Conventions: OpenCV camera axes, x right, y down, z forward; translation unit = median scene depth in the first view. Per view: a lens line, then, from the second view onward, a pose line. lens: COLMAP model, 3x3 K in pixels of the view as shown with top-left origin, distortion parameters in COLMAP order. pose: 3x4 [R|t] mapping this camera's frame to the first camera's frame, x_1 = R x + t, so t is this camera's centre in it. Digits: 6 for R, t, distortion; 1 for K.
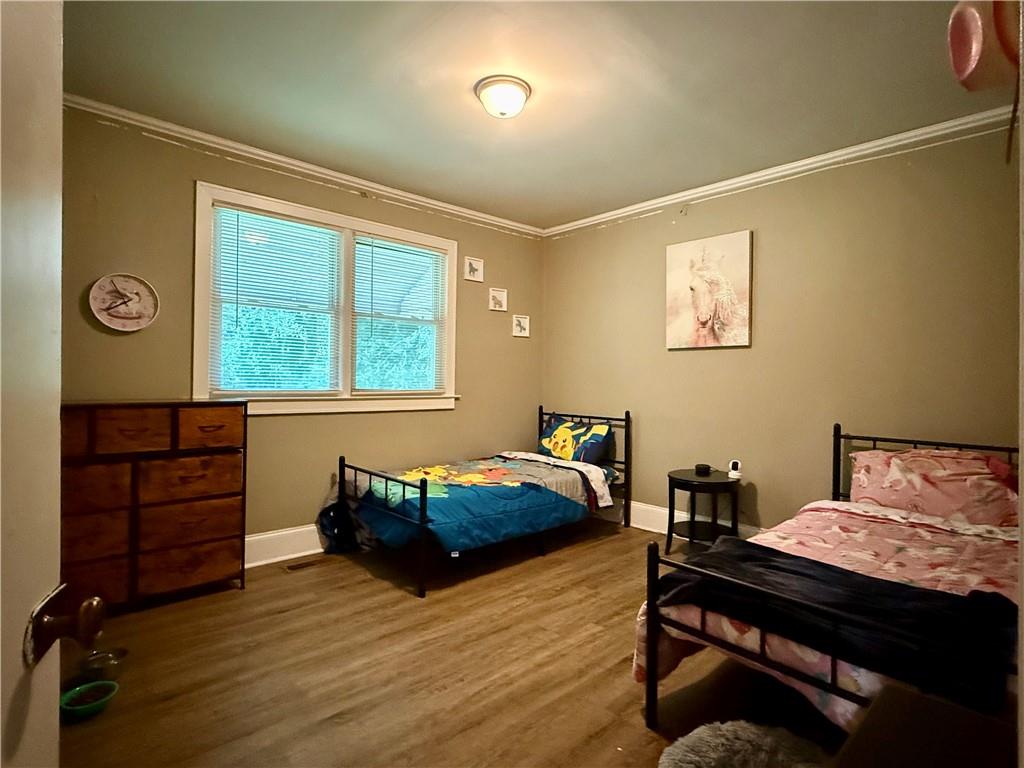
lens RADIAL K [[545.3, 0, 512.0], [0, 545.3, 384.0], [0, 0, 1]] dist [0.005480, 0.000050]
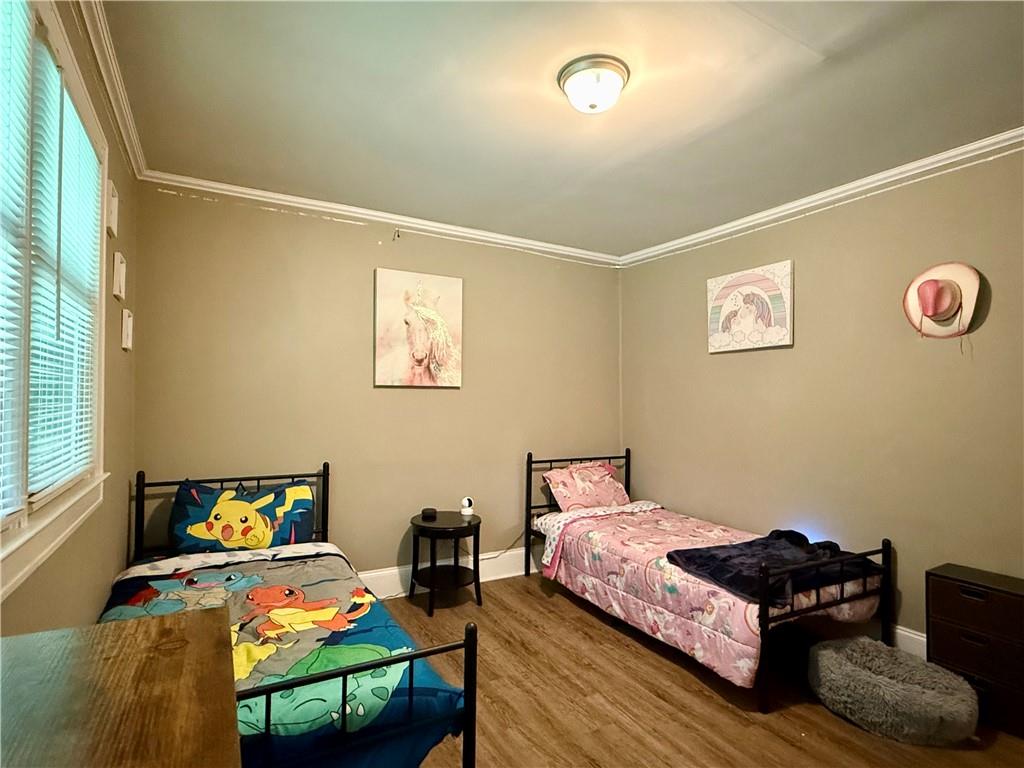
lens RADIAL K [[545.3, 0, 512.0], [0, 545.3, 384.0], [0, 0, 1]] dist [0.005480, 0.000050]
pose [[0.217687, 0.021649, 0.975778, -0.551057], [0.003910, 0.999727, -0.023053, -0.048621], [-0.976011, 0.008833, 0.217543, 0.638012]]
